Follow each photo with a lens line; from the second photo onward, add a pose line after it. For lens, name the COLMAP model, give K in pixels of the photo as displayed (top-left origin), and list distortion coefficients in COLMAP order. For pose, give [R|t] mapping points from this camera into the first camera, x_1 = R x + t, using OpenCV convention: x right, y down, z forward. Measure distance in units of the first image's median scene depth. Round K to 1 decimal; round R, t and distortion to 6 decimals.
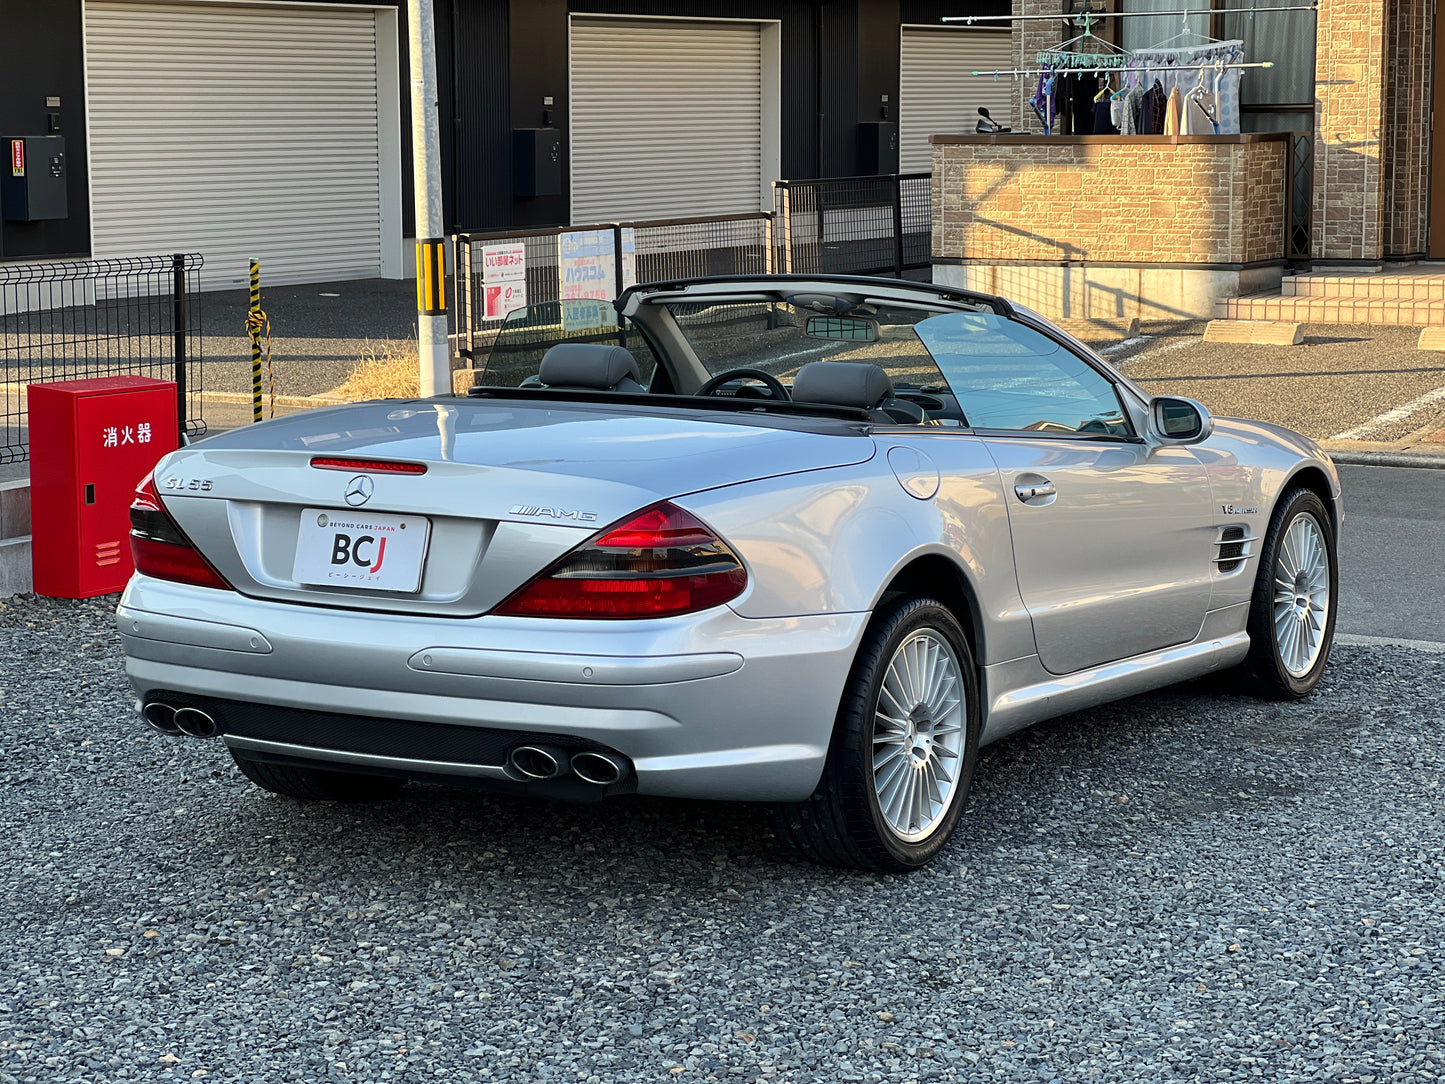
lens RADIAL K [[3506.5, 0, 729.1], [0, 3506.5, 533.7], [0, 0, 1]] dist [0.099145, 0.000000]
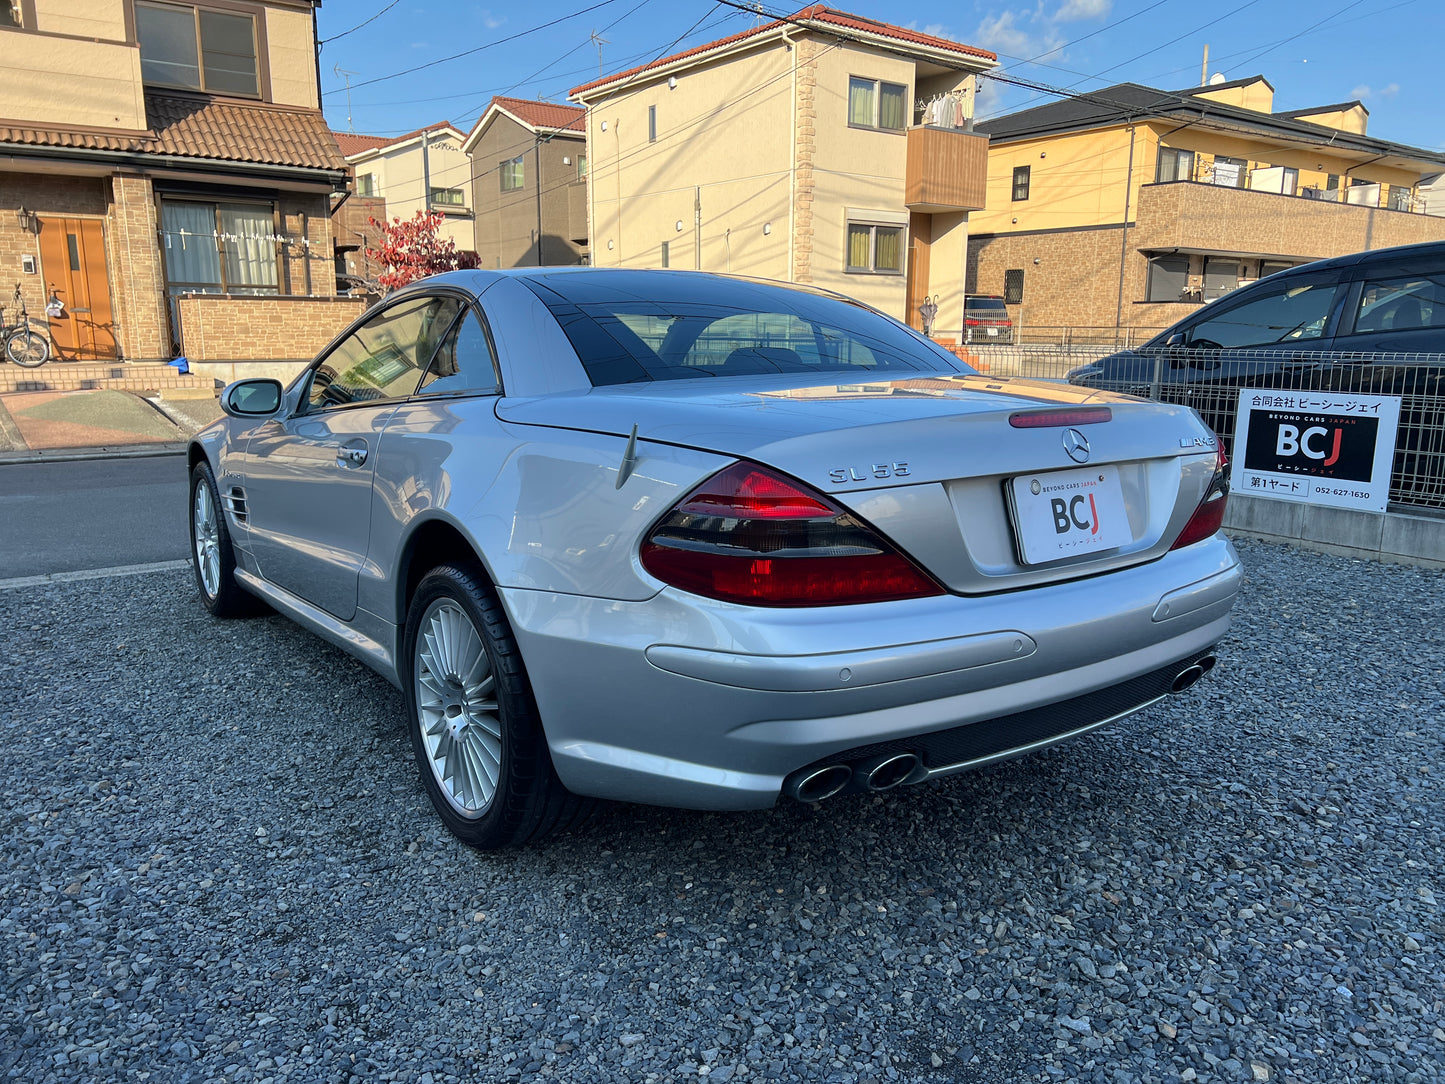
lens RADIAL K [[1161.0, 0, 745.9], [0, 1161.0, 546.5], [0, 0, 1]] dist [0.043186, -0.060589]
pose [[0.351449, -0.168080, 0.920996, -0.383517], [0.111352, 0.984273, 0.137136, -0.034520], [-0.929561, 0.054359, 0.364638, 0.907645]]
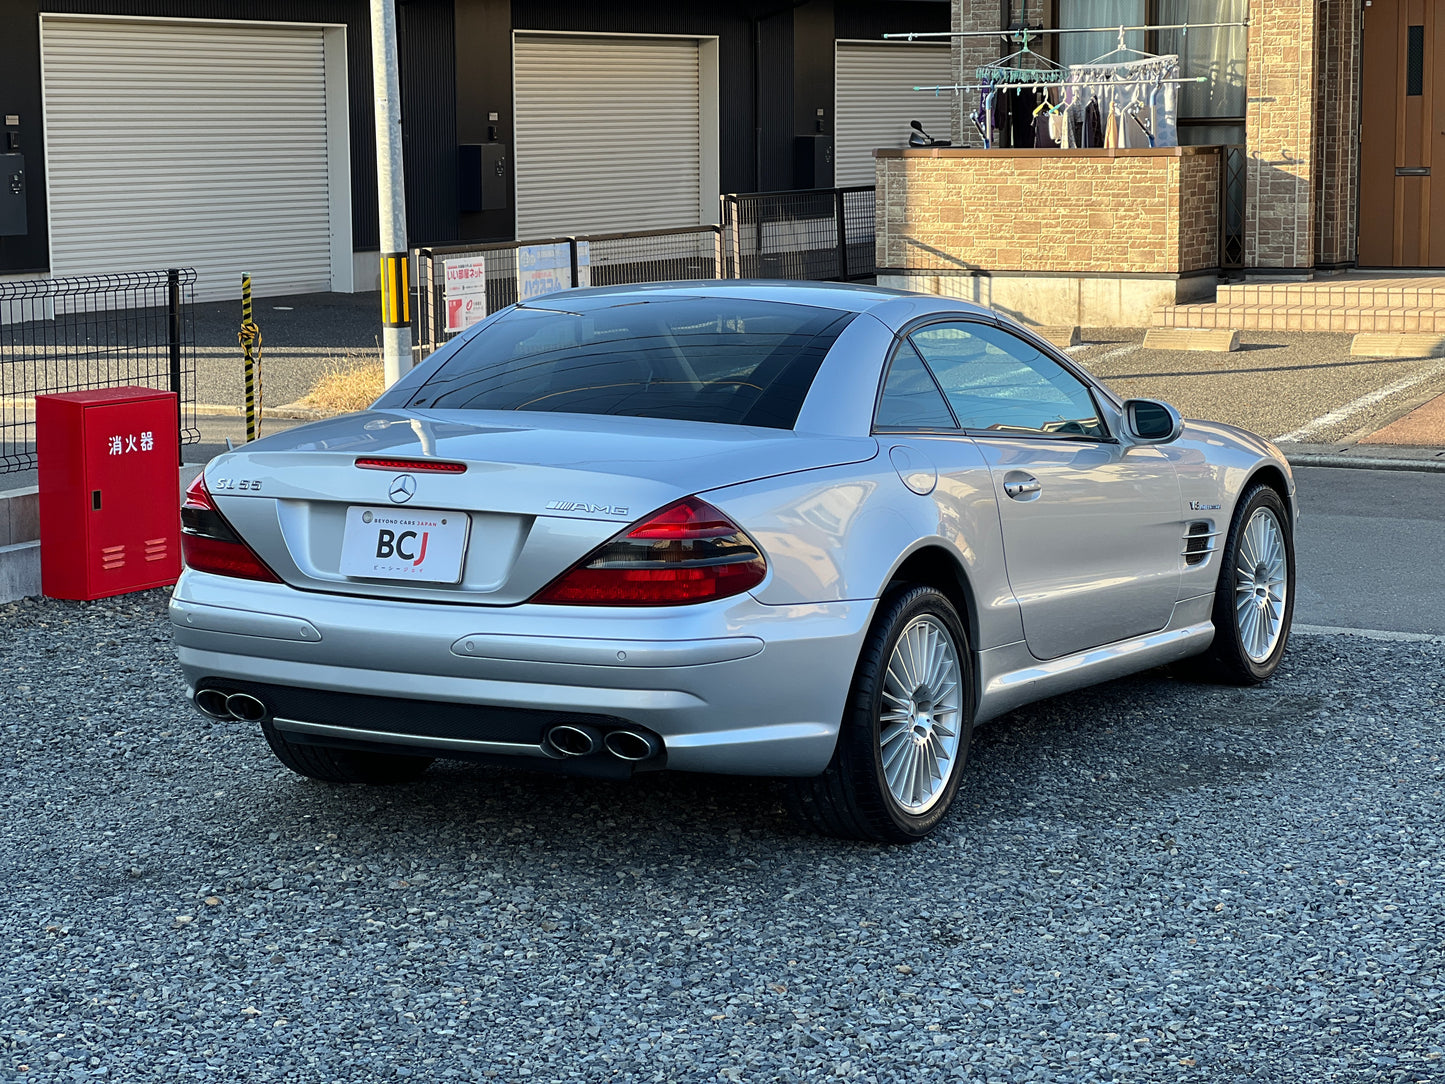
lens RADIAL K [[3506.5, 0, 715.9], [0, 3506.5, 550.4], [0, 0, 1]] dist [0.099145, 0.000000]
pose [[0.999772, -0.007083, 0.020121, -0.029257], [0.007055, 0.999974, 0.001449, 0.005232], [-0.020130, -0.001306, 0.999797, -0.069637]]
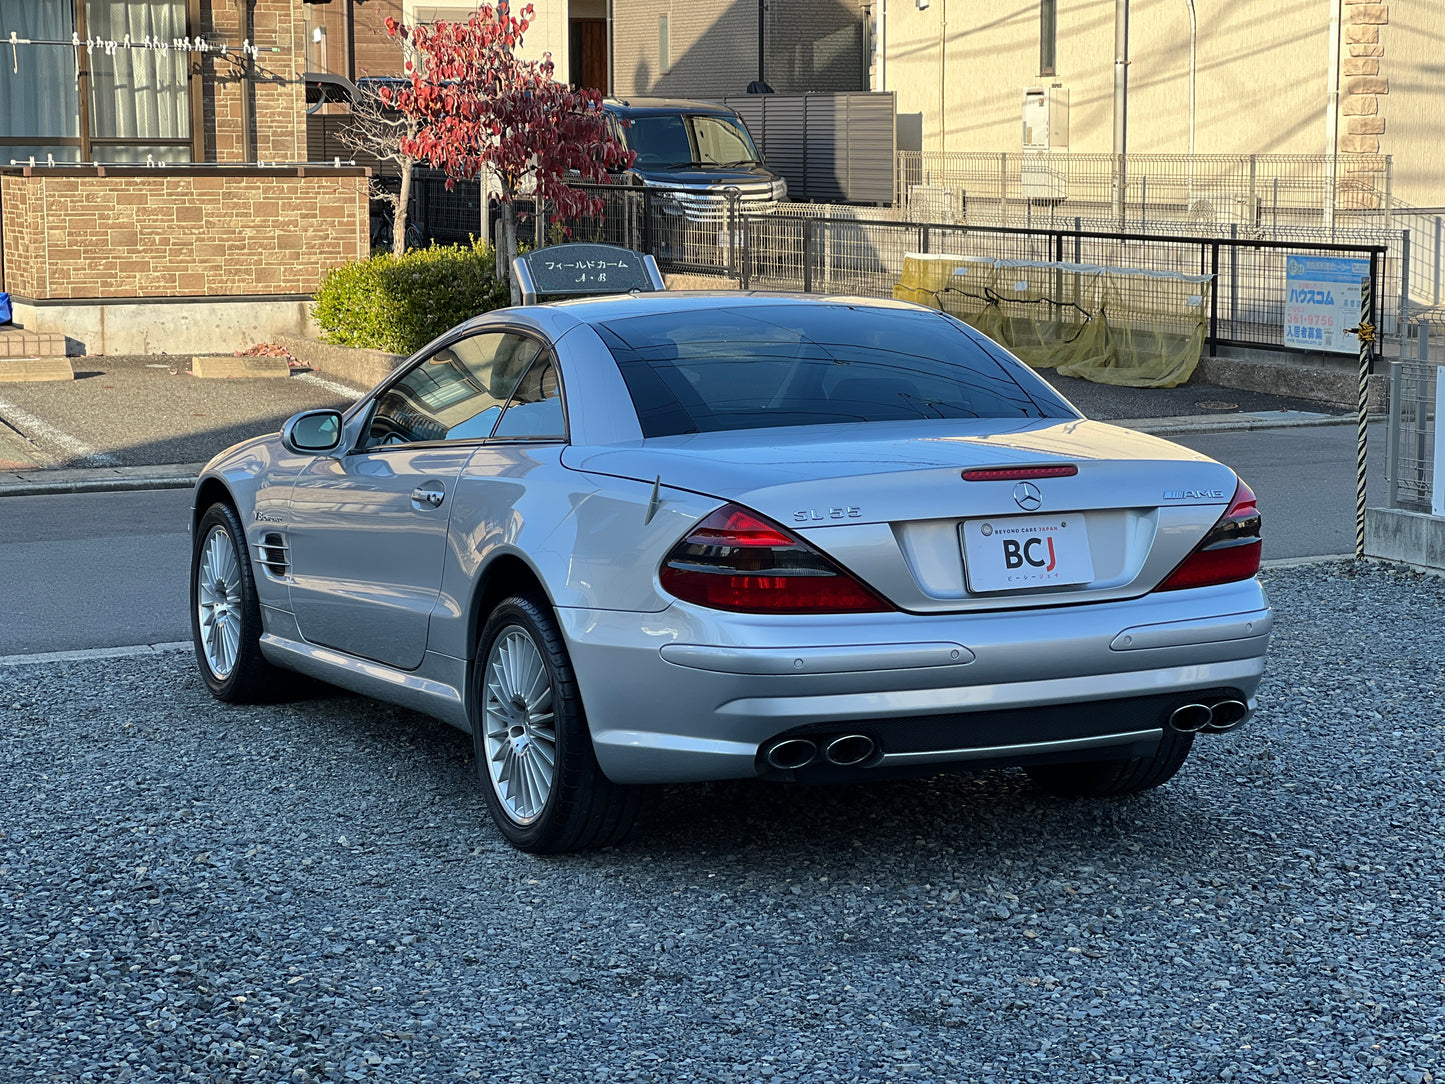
lens RADIAL K [[3506.5, 0, 723.5], [0, 3506.5, 543.5], [0, 0, 1]] dist [0.099145, 0.000000]
pose [[0.525940, -0.098239, 0.844829, -0.983650], [0.107916, 0.992987, 0.048285, -0.055420], [-0.843647, 0.065776, 0.532853, 0.478909]]
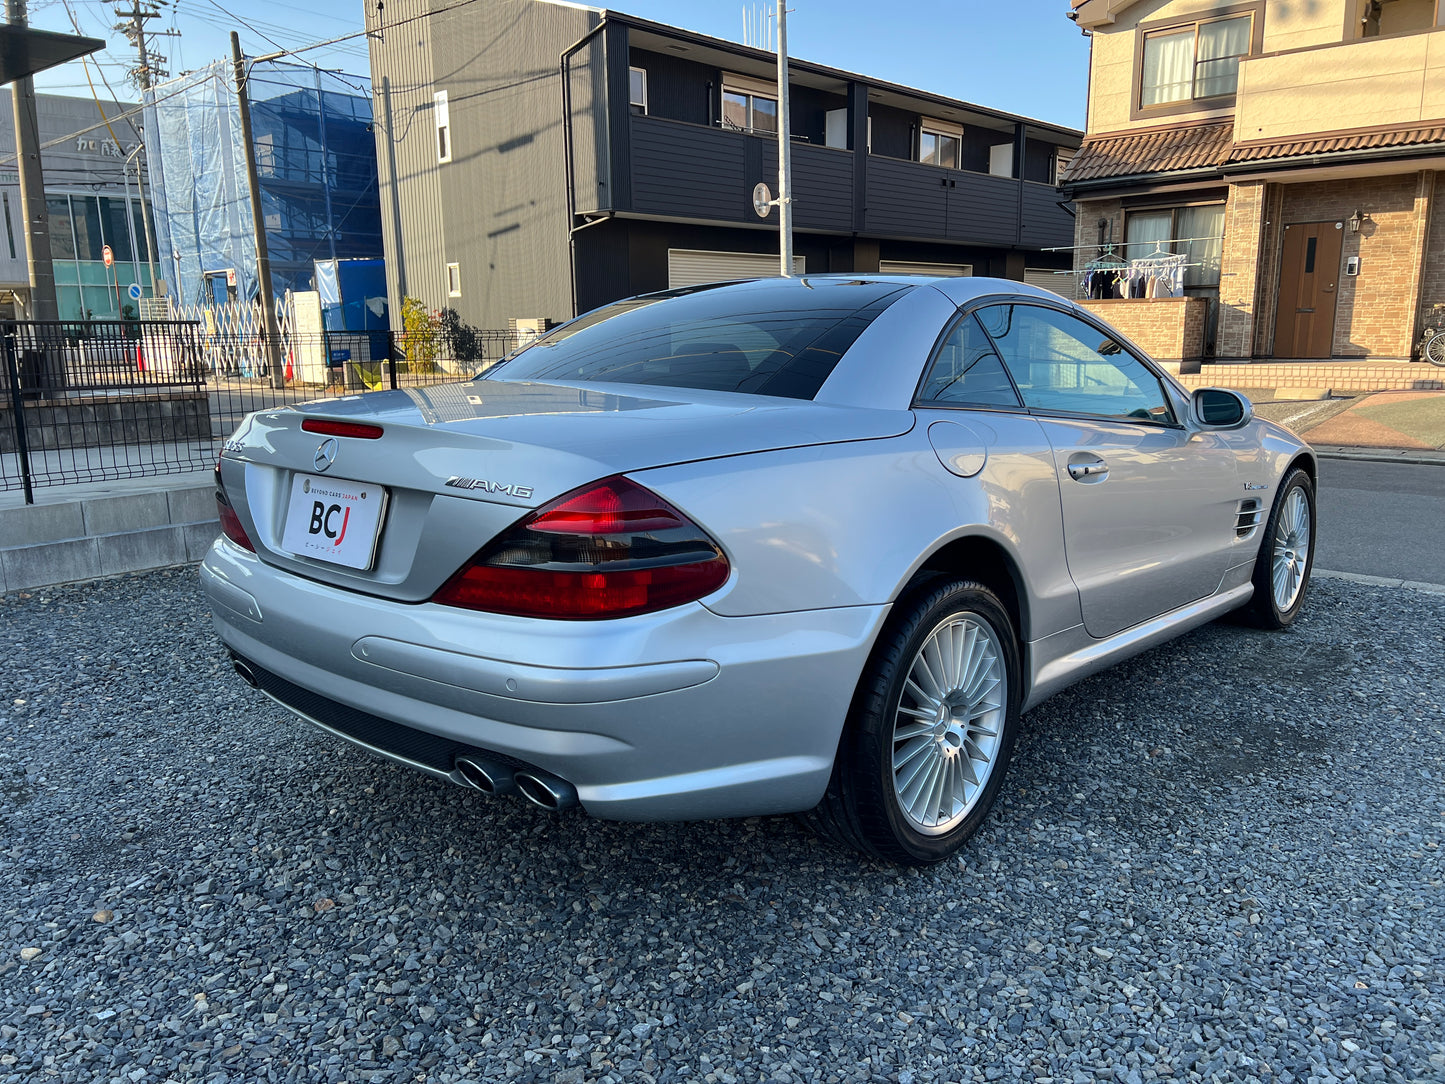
lens RADIAL K [[1161.0, 0, 710.1], [0, 1161.0, 541.3], [0, 0, 1]] dist [0.043186, -0.060589]
pose [[0.976932, 0.034749, -0.210704, 0.054479], [-0.022173, 0.997845, 0.061755, -0.010195], [0.212396, -0.055658, 0.975597, 0.673675]]
